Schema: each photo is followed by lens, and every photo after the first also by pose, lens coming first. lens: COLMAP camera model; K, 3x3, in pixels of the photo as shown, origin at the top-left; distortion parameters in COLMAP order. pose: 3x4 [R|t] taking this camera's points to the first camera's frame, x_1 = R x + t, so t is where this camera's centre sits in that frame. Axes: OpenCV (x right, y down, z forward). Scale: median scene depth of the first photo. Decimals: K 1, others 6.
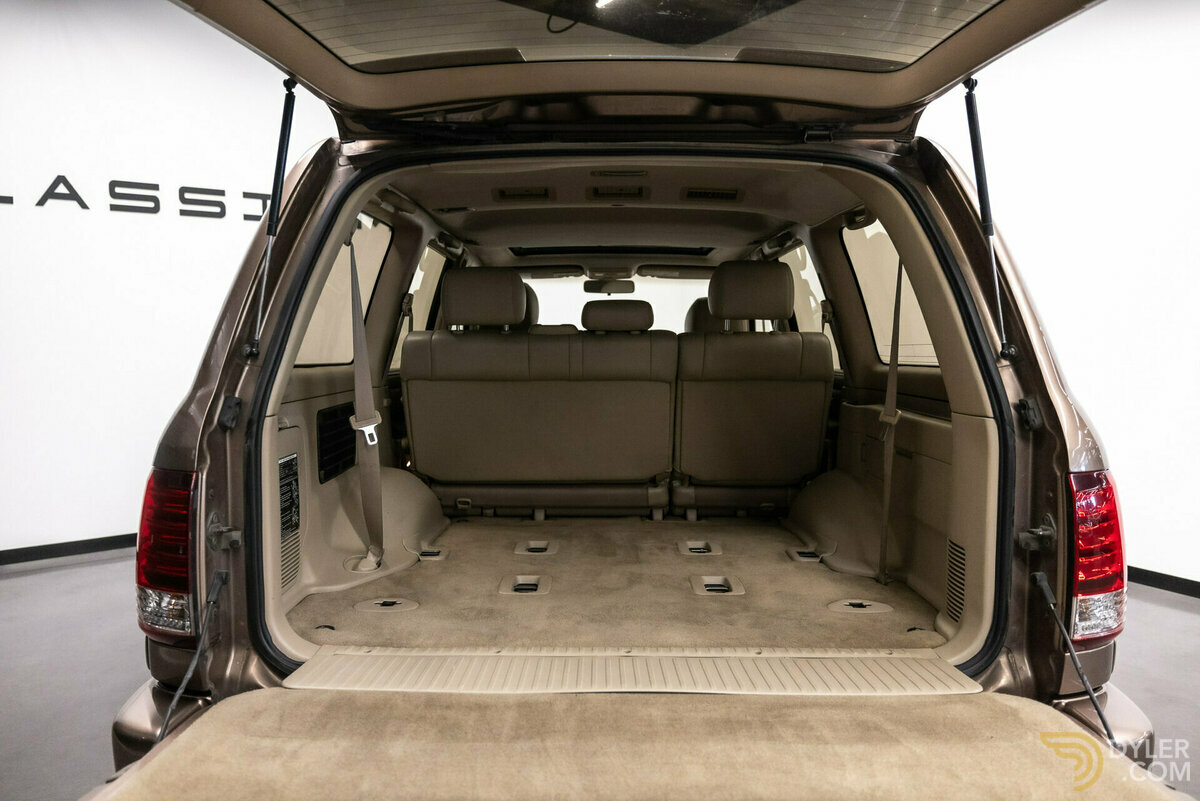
lens RADIAL K [[781.7, 0, 597.8], [0, 781.7, 403.6], [0, 0, 1]] dist [-0.004154, -0.002005]
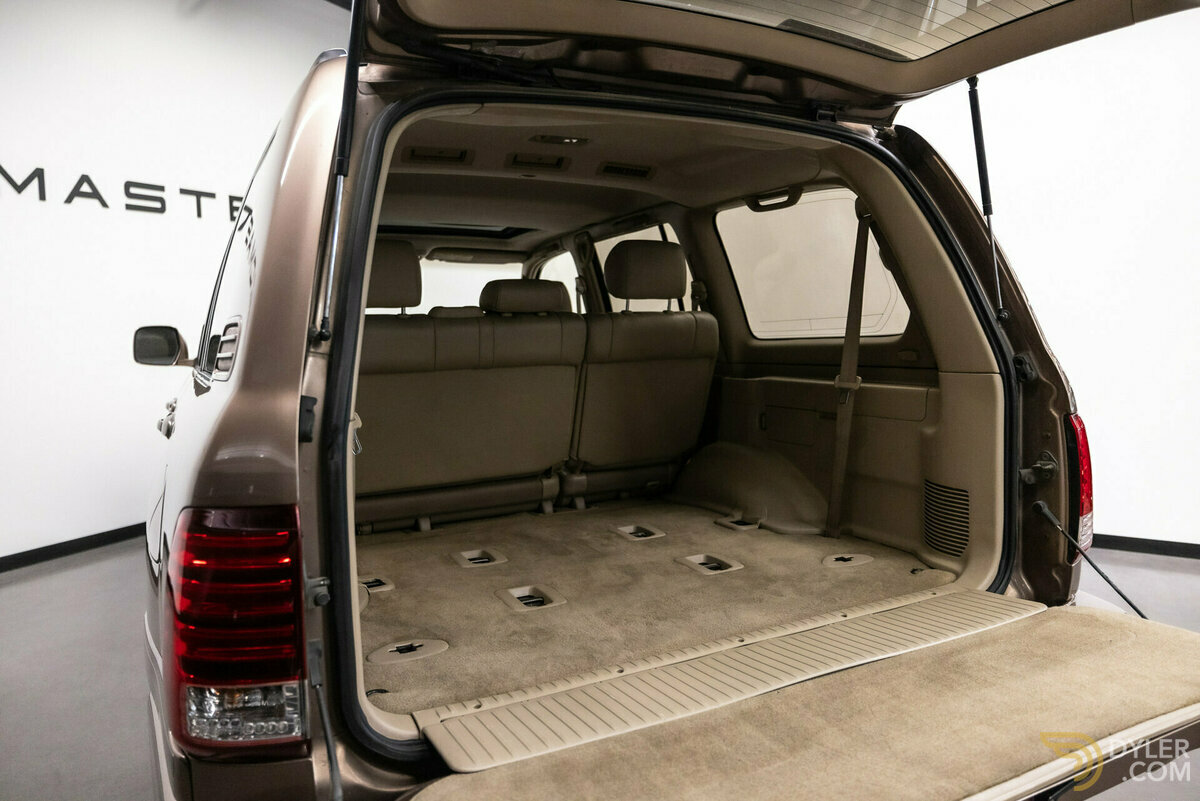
lens RADIAL K [[781.7, 0, 599.3], [0, 781.7, 394.5], [0, 0, 1]] dist [-0.004154, -0.002005]
pose [[0.892532, -0.062886, 0.446578, -0.433592], [0.064814, 0.997837, 0.010976, -0.000880], [-0.446302, 0.019148, 0.894677, 0.187354]]
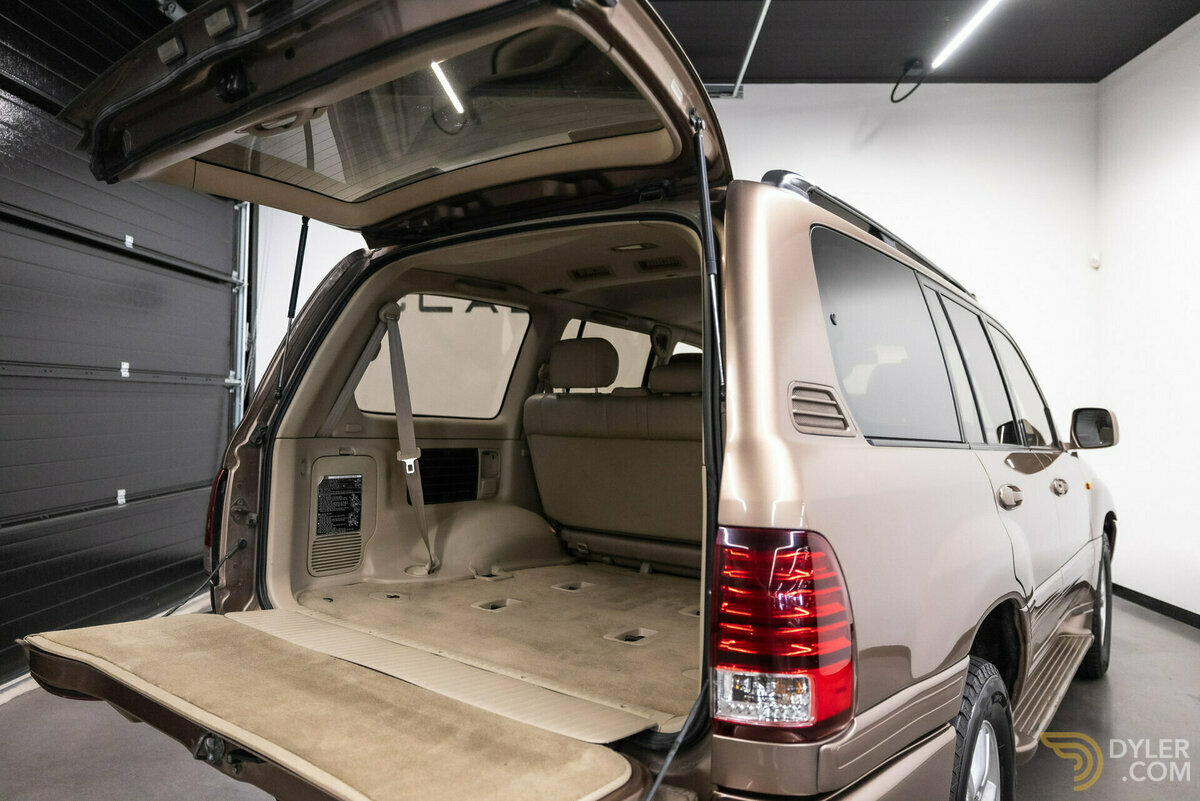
lens RADIAL K [[781.7, 0, 587.1], [0, 781.7, 400.2], [0, 0, 1]] dist [-0.004154, -0.002005]
pose [[0.797887, 0.005027, -0.602786, 0.765295], [-0.075562, 0.992912, -0.091739, 0.030035], [0.598052, 0.118746, 0.792612, 0.135722]]
